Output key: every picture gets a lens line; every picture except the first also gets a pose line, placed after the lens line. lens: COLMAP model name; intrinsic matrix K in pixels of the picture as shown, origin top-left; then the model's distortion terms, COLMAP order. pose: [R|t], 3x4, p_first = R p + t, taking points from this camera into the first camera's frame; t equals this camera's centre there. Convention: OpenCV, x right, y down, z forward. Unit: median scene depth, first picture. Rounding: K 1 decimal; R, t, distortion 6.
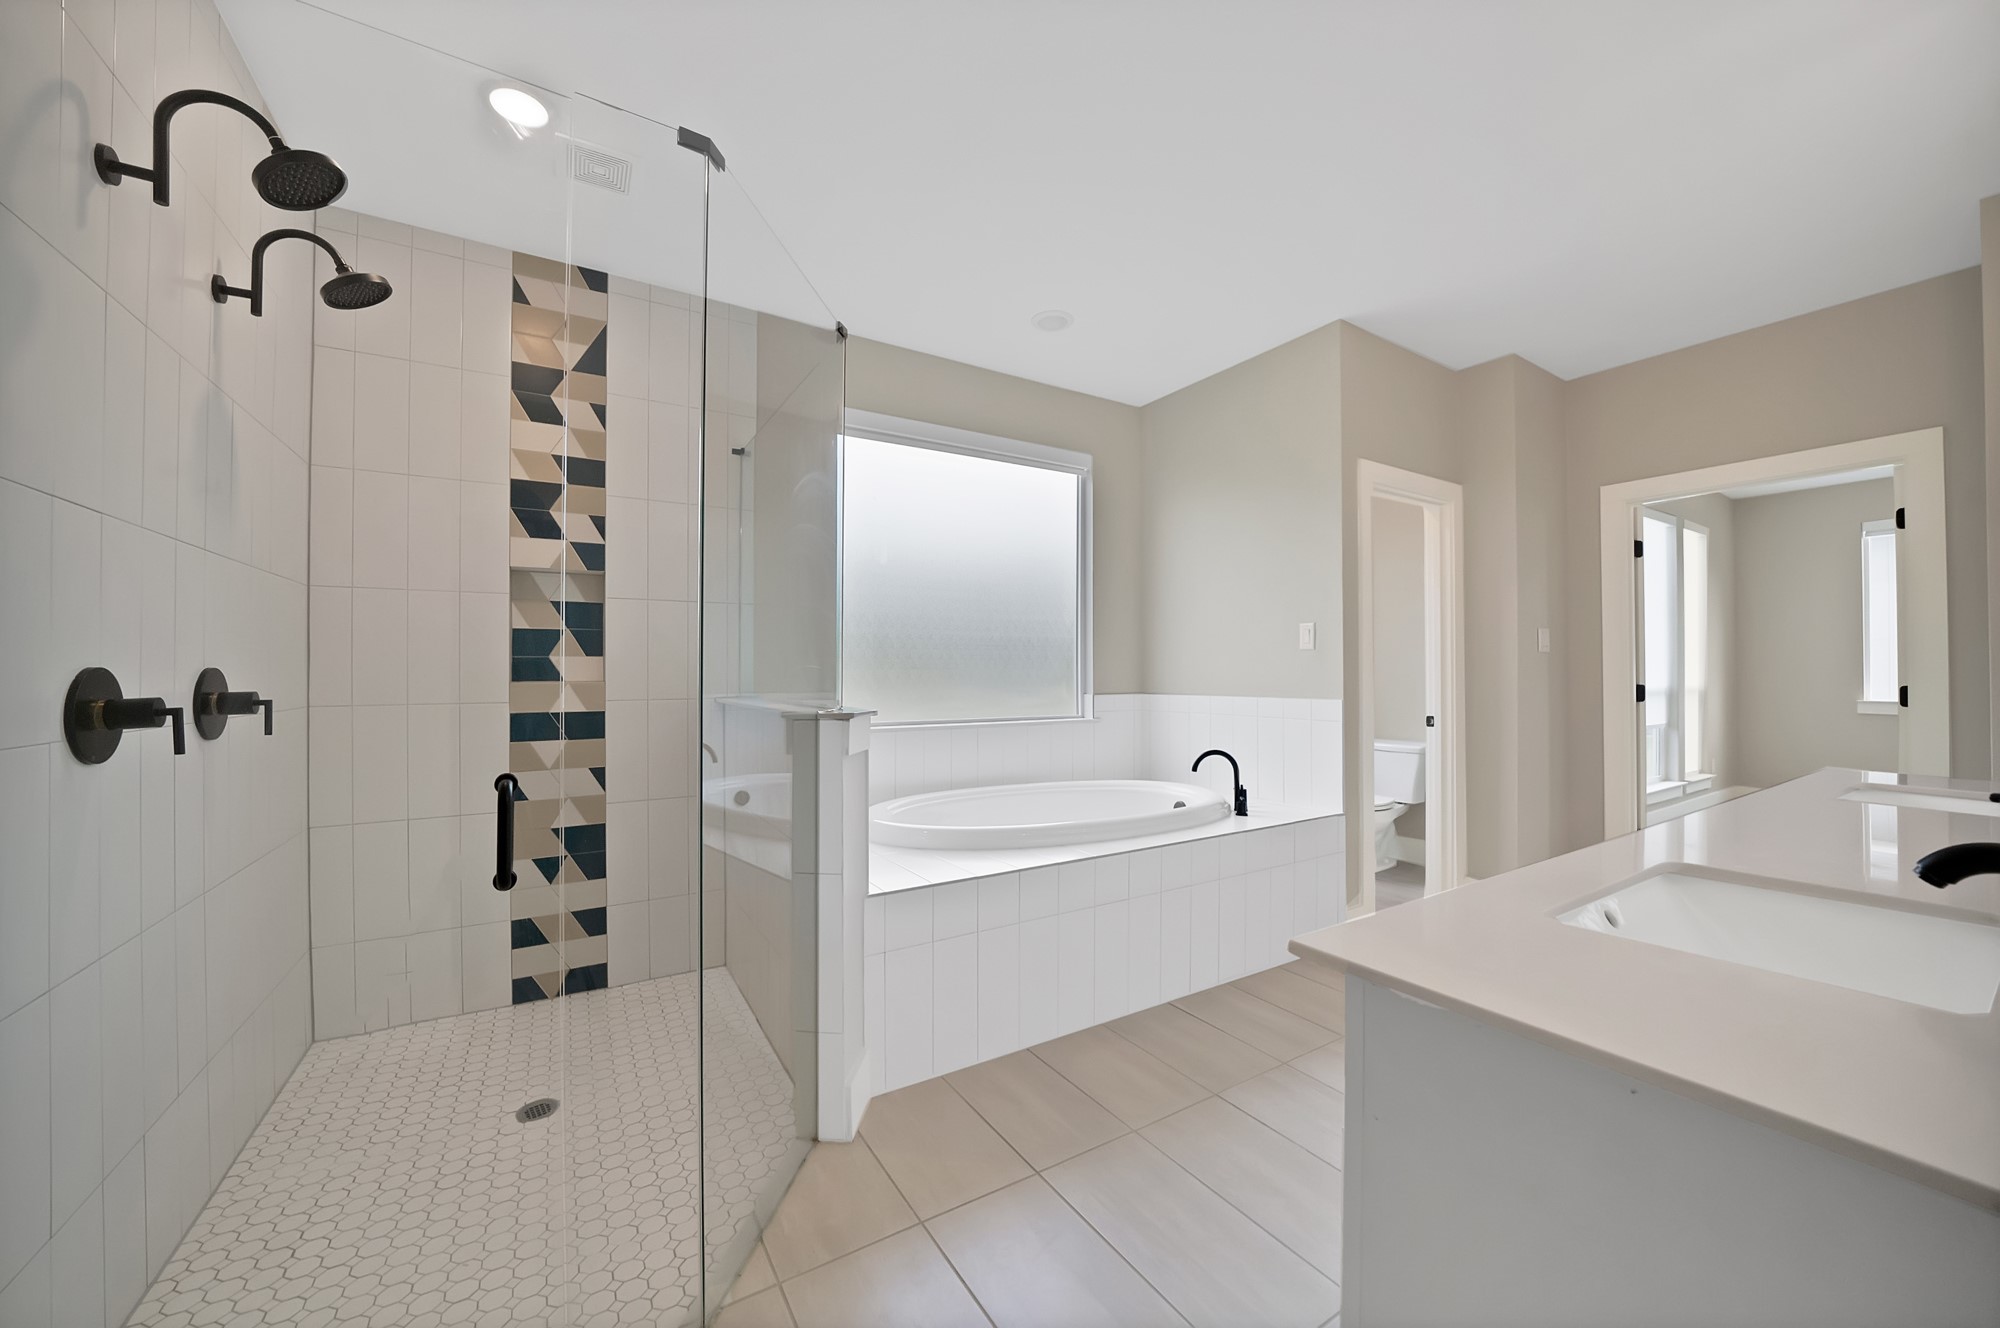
lens RADIAL K [[723.7, 0, 991.6], [0, 723.7, 667.7], [0, 0, 1]] dist [-0.027098, 0.003234]
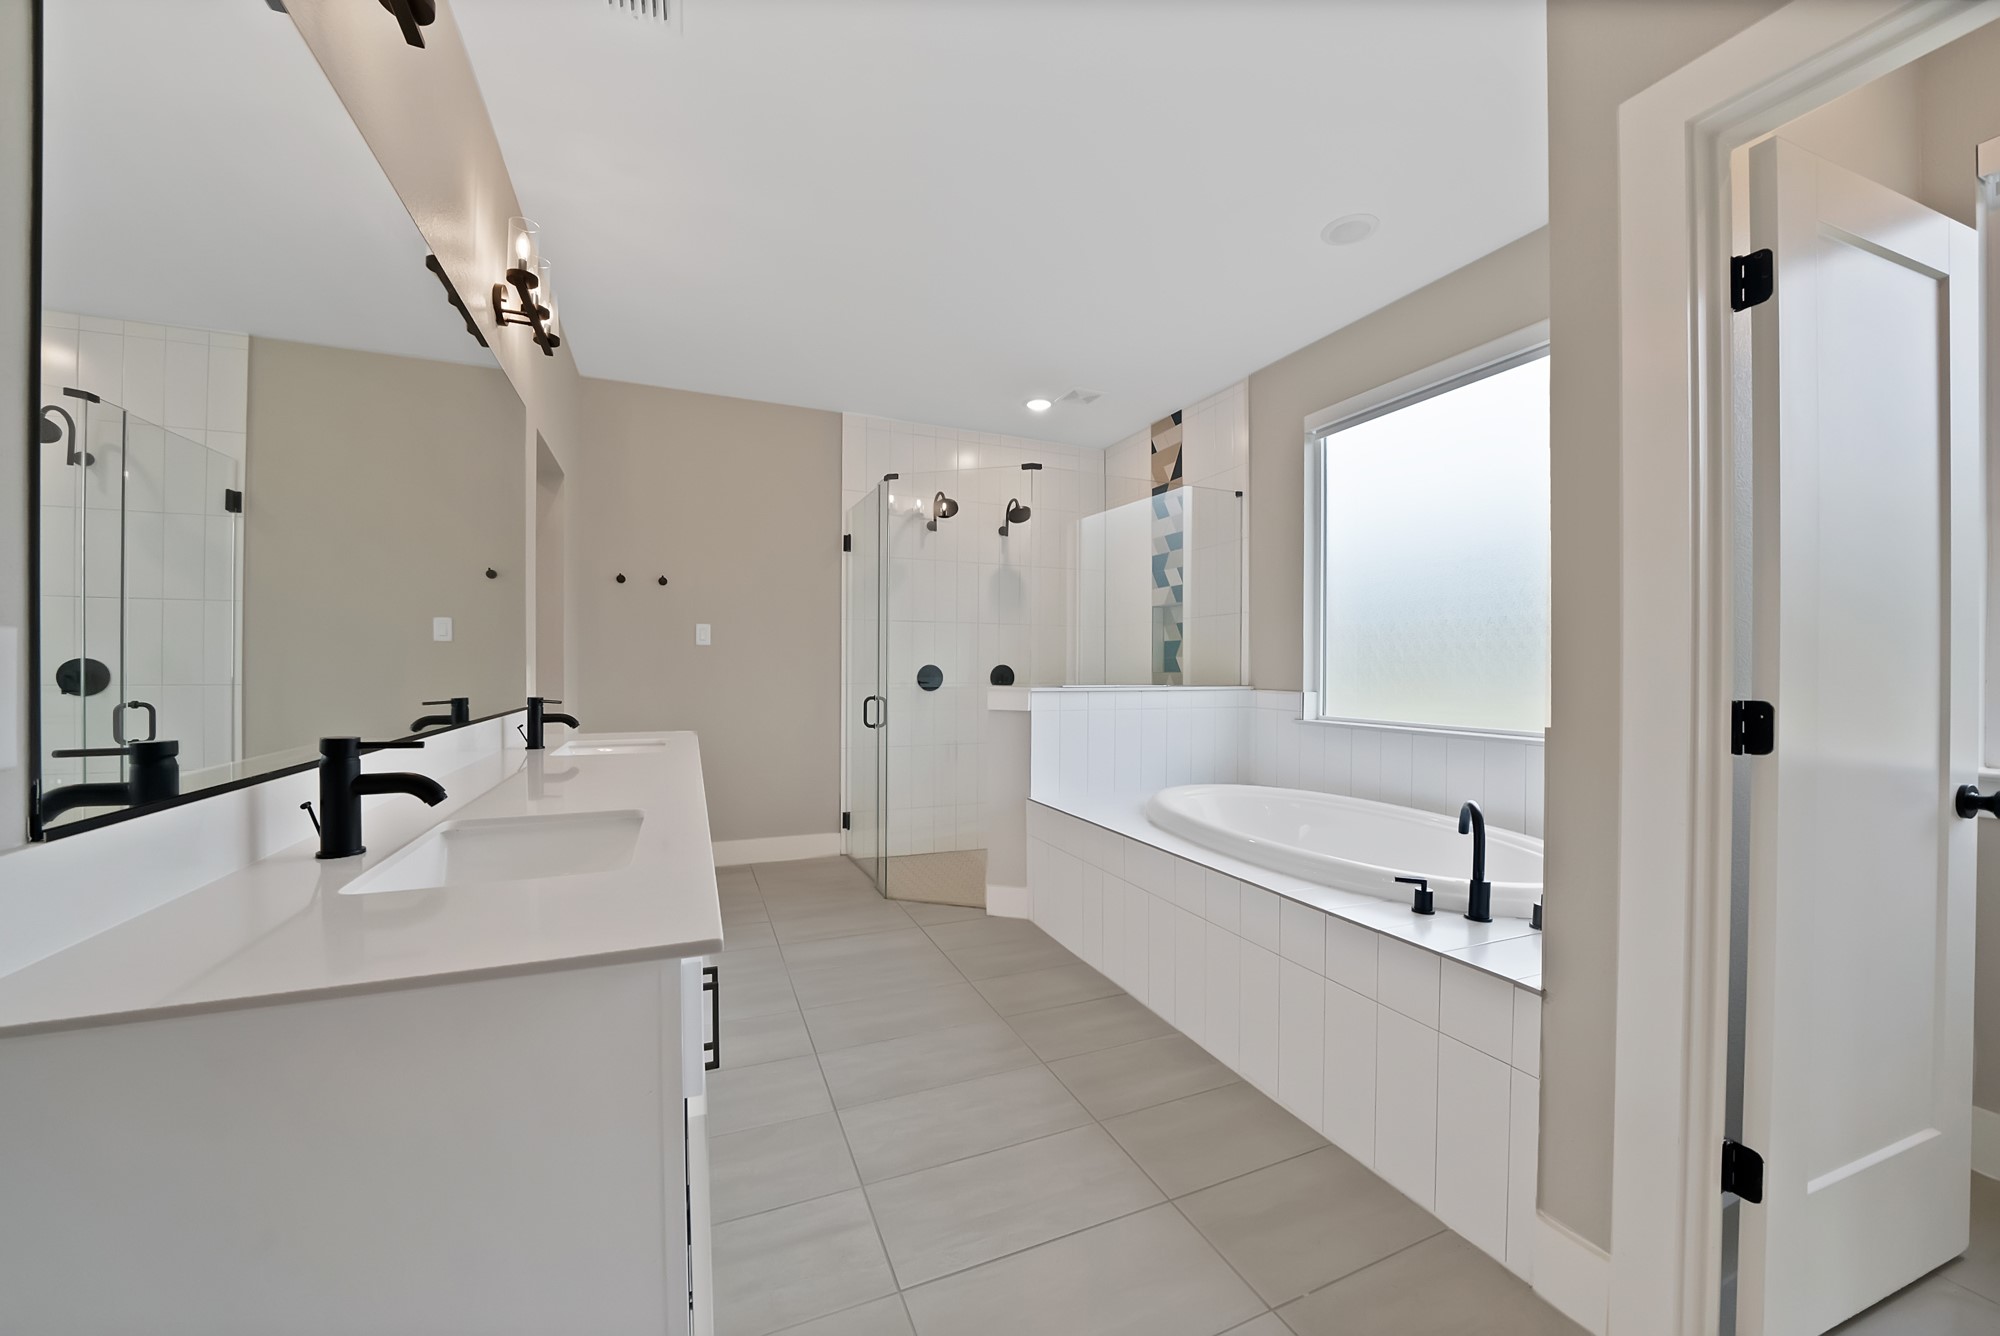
lens RADIAL K [[717.9, 0, 982.8], [0, 717.9, 675.8], [0, 0, 1]] dist [-0.025098, 0.000037]
pose [[-0.165071, 0.008575, -0.986244, 0.905826], [-0.003970, 0.999948, 0.009359, 0.012079], [0.986274, 0.005460, -0.165029, 0.706306]]
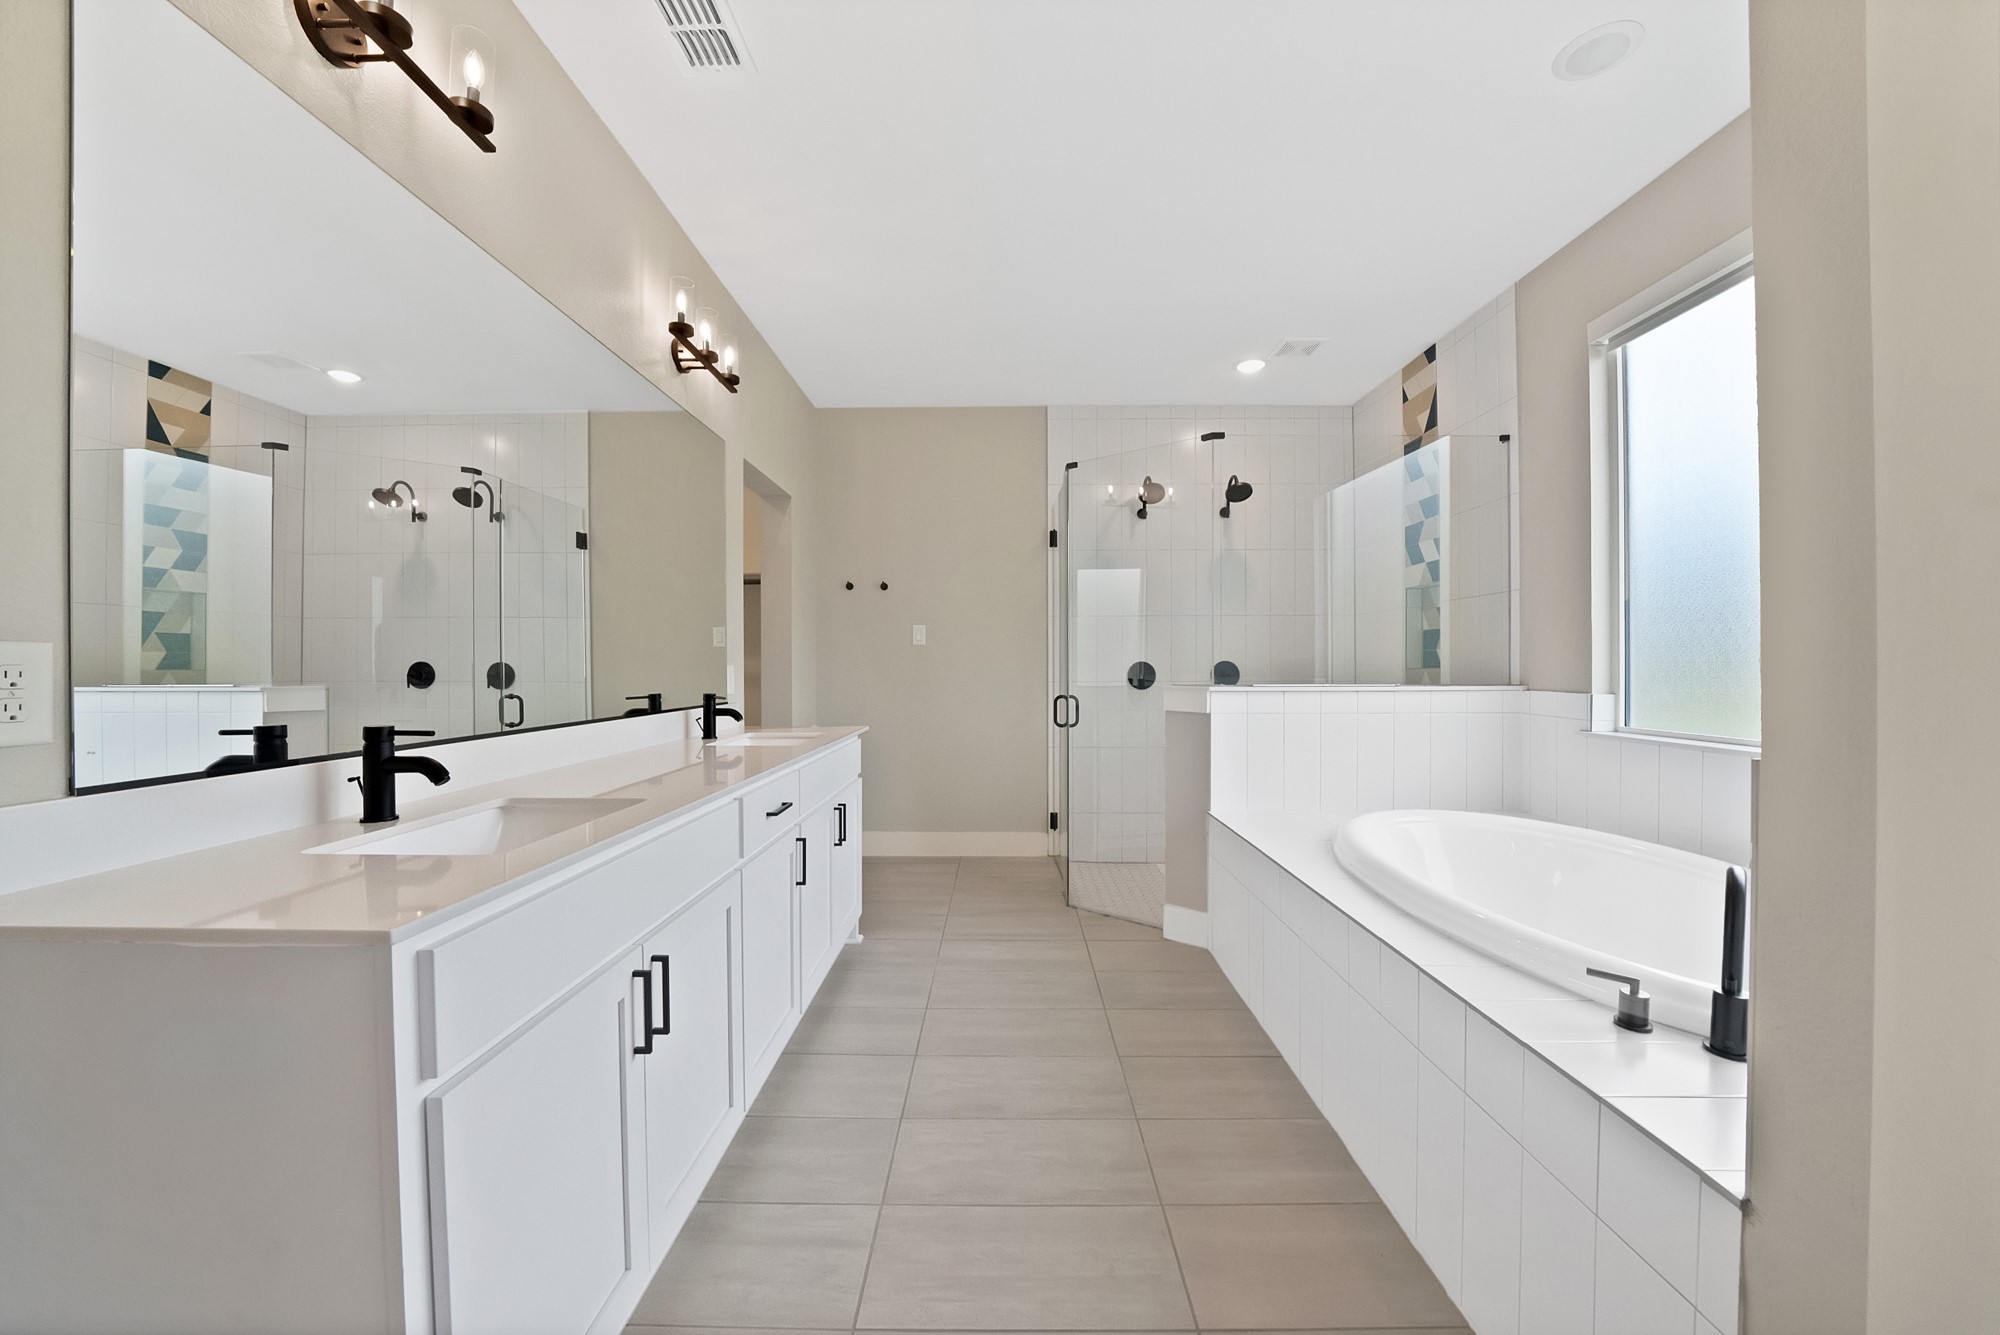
lens RADIAL K [[723.7, 0, 991.6], [0, 723.7, 671.2], [0, 0, 1]] dist [-0.027098, 0.003234]
pose [[-0.538747, 0.007176, -0.842437, 0.798048], [0.003155, 0.999974, 0.006500, 0.011932], [0.842462, 0.000843, -0.538756, 0.862768]]
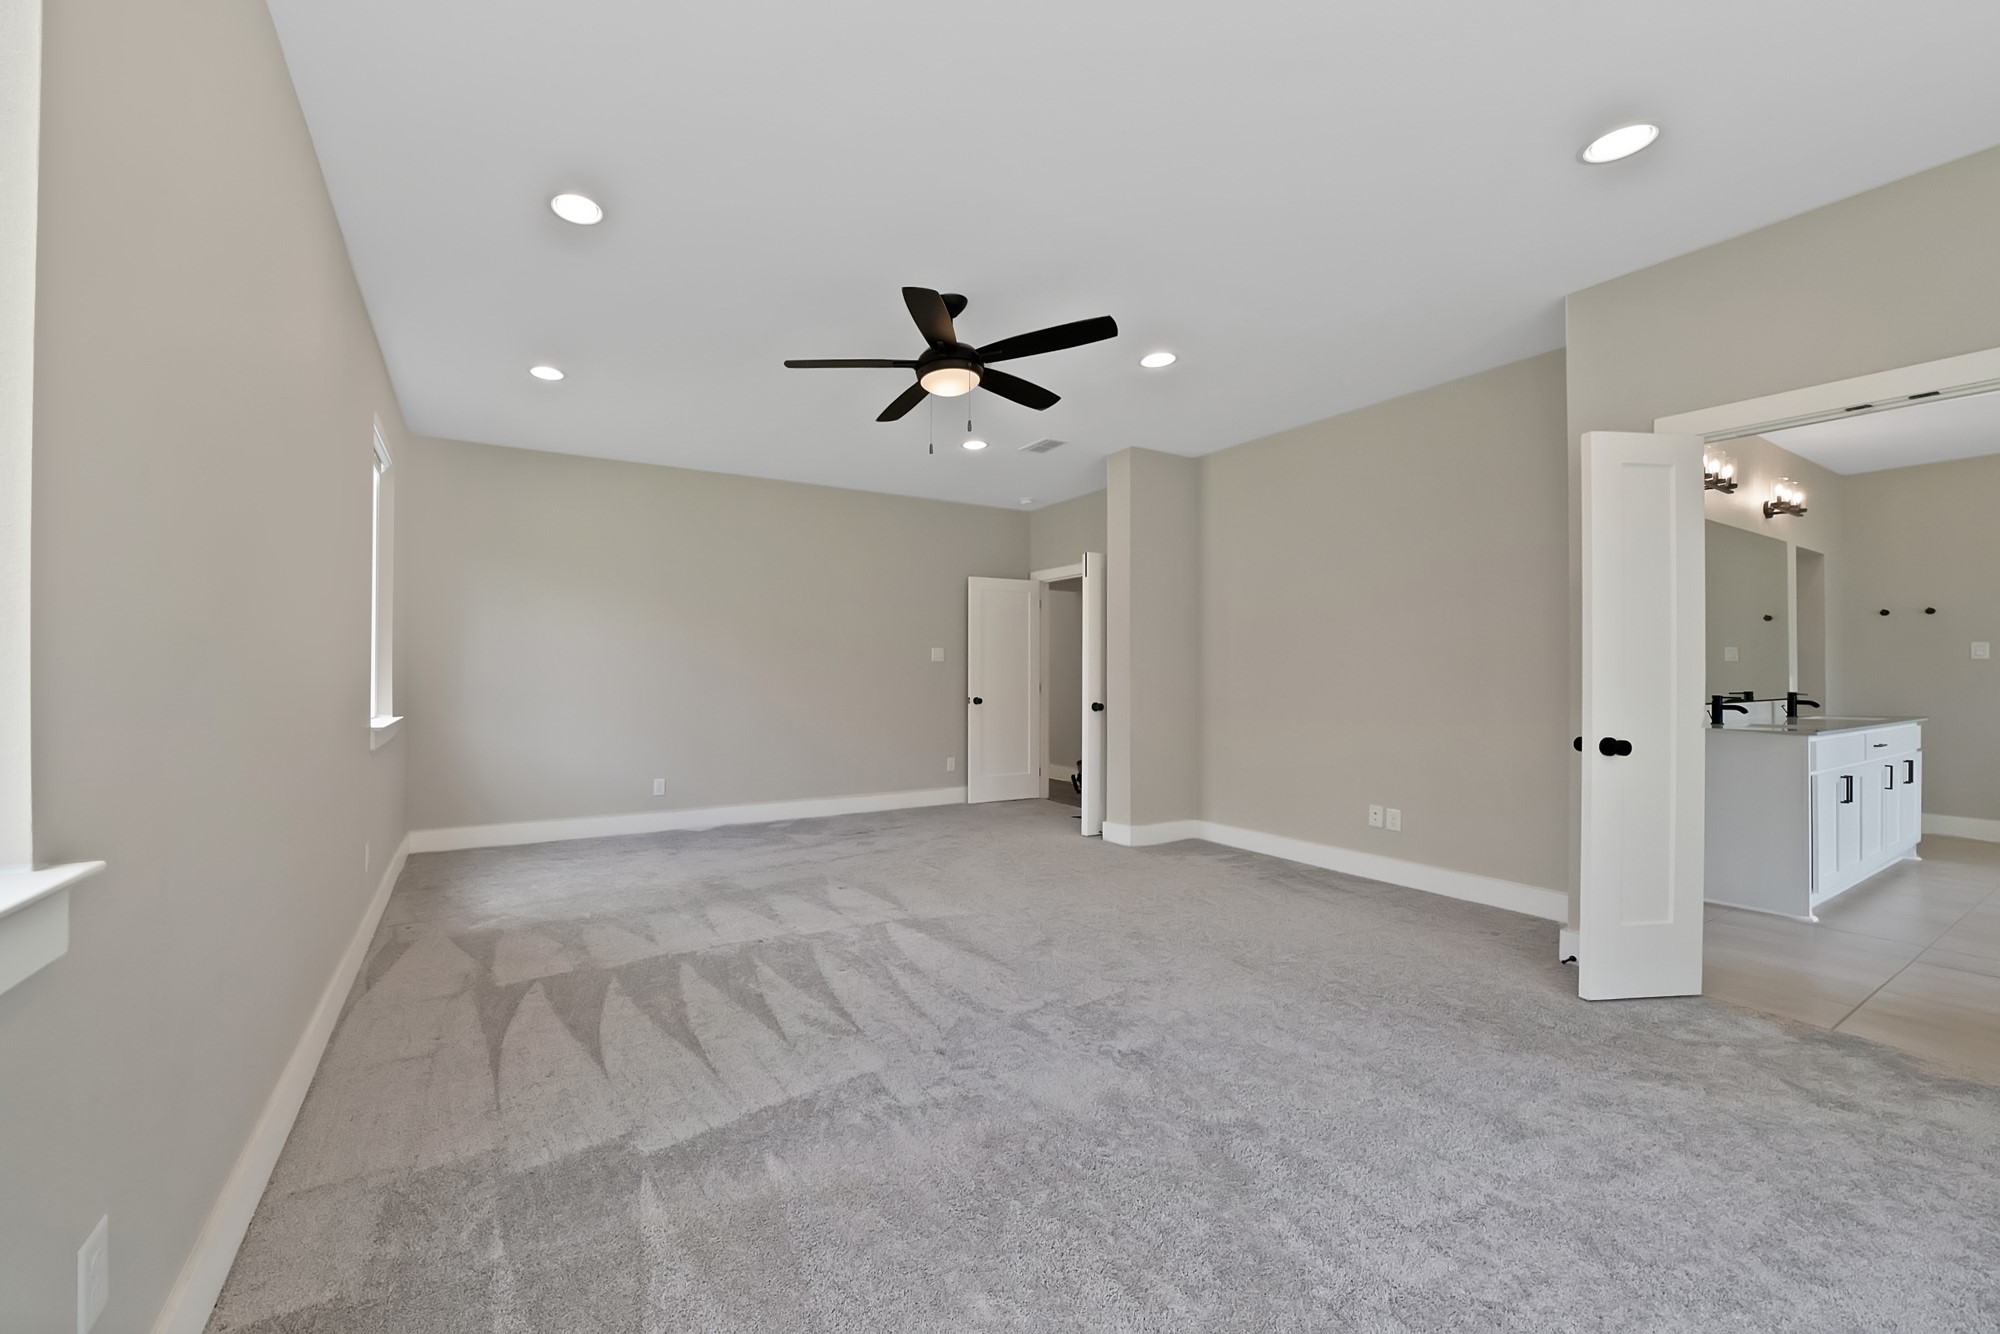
lens RADIAL K [[716.7, 0, 1000.0], [0, 716.7, 667.0], [0, 0, 1]] dist [-0.027198, 0.003392]
pose [[-0.999152, -0.006857, 0.040609, 1.825477], [-0.007136, 0.999952, -0.006731, 0.012411], [-0.040561, -0.007016, -0.999152, 1.622485]]
